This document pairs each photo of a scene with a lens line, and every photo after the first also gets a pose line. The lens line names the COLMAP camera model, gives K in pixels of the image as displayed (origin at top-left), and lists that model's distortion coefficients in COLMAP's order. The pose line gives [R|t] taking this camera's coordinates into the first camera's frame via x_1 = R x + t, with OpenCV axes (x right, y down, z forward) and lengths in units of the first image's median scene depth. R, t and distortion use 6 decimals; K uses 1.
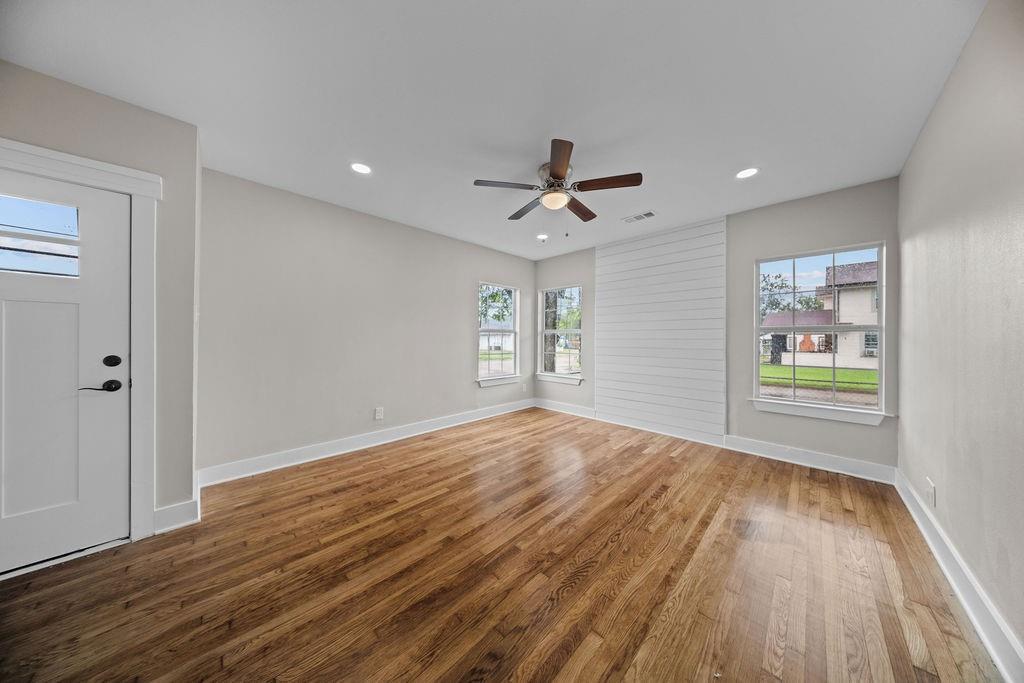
lens RADIAL K [[302.0, 0, 512.9], [0, 302.0, 343.0], [0, 0, 1]] dist [-0.000598, -0.001016]
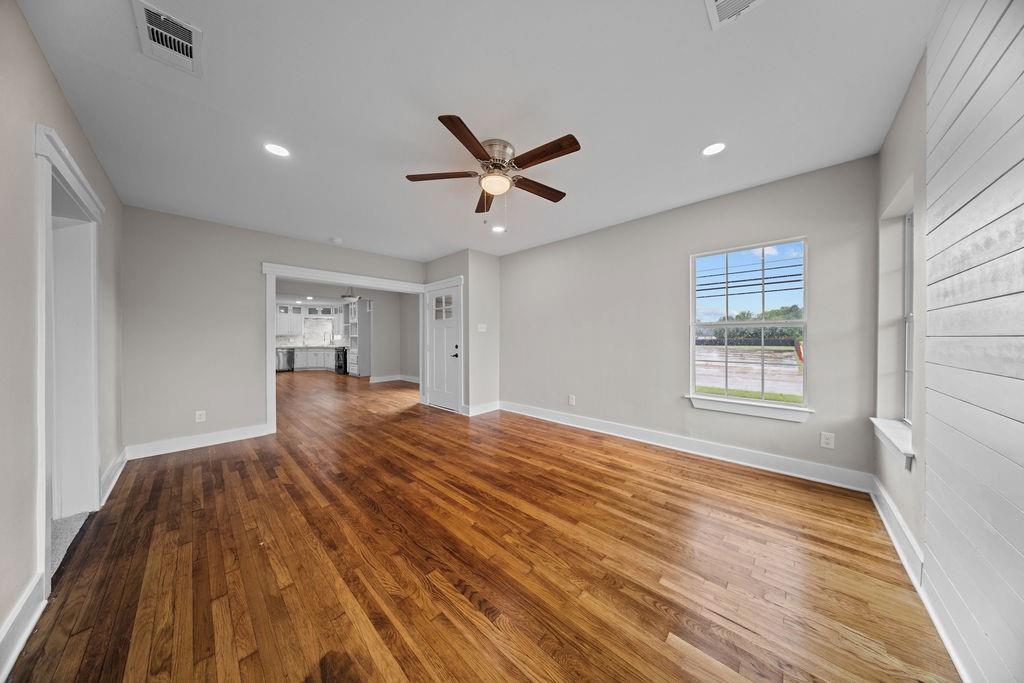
lens RADIAL K [[302.0, 0, 521.0], [0, 302.0, 341.0], [0, 0, 1]] dist [-0.000598, -0.001016]
pose [[0.042536, 0.010209, -0.999043, 1.187367], [-0.011787, 0.999883, 0.009716, -0.020995], [0.999025, 0.011362, 0.042651, 1.164342]]
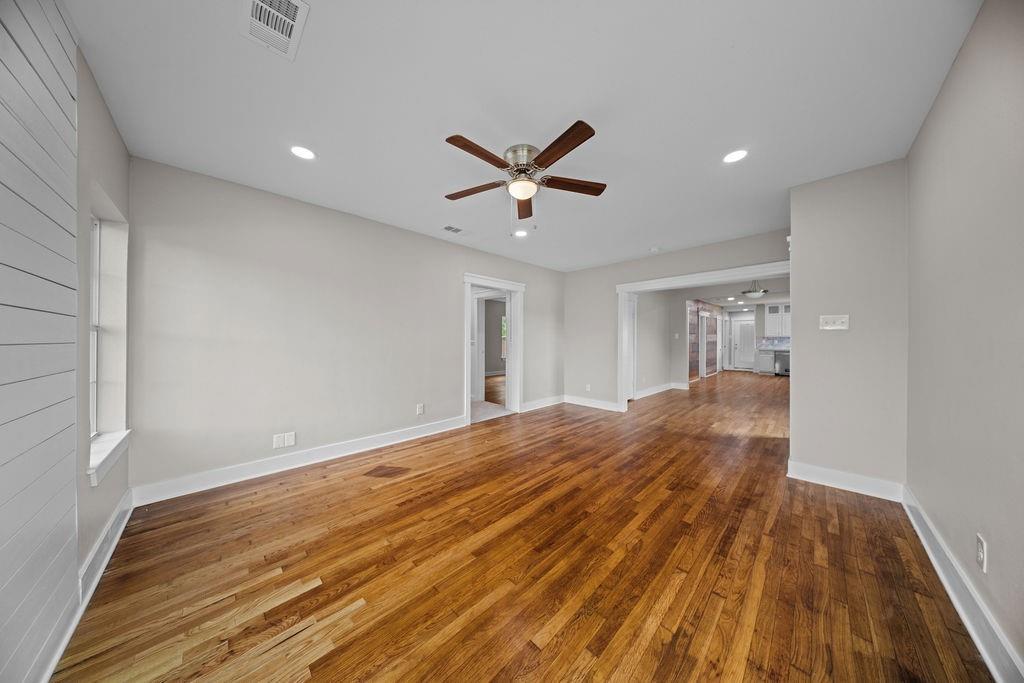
lens RADIAL K [[302.0, 0, 505.5], [0, 302.0, 340.6], [0, 0, 1]] dist [-0.000598, -0.001016]
pose [[-0.999643, -0.004348, 0.026363, 0.189825], [-0.003776, 0.999757, 0.021717, -0.045355], [-0.026451, 0.021610, -0.999417, 2.155600]]
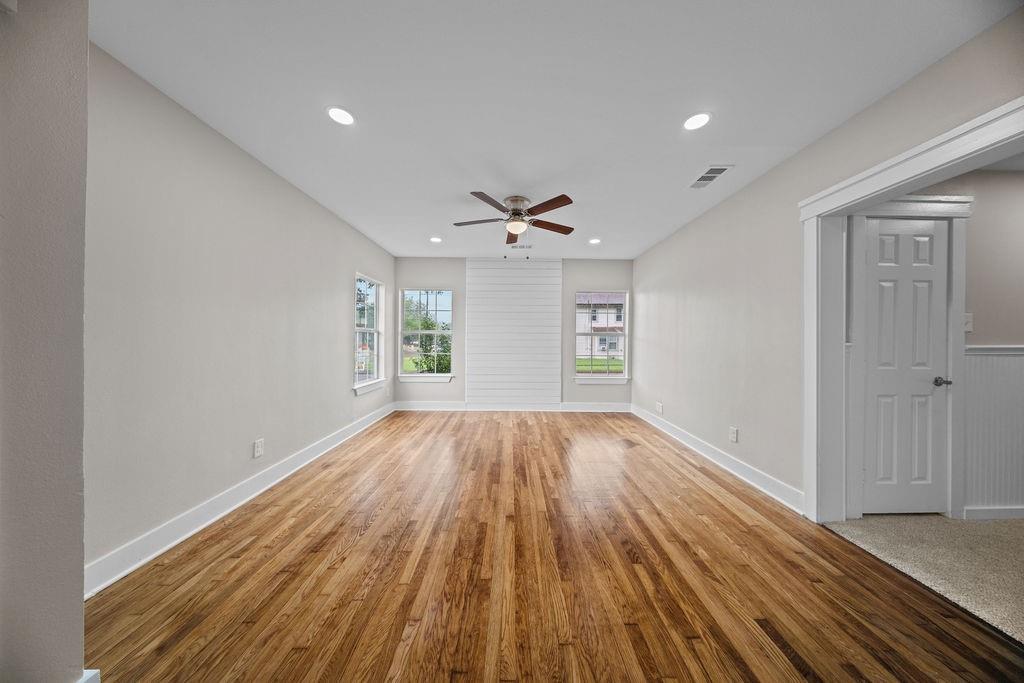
lens RADIAL K [[302.0, 0, 515.6], [0, 302.0, 343.0], [0, 0, 1]] dist [-0.000598, -0.001016]
pose [[0.699079, -0.006407, 0.715015, -0.826761], [0.008336, 0.999965, 0.000810, 0.000251], [-0.714995, 0.005394, 0.699108, 0.161285]]
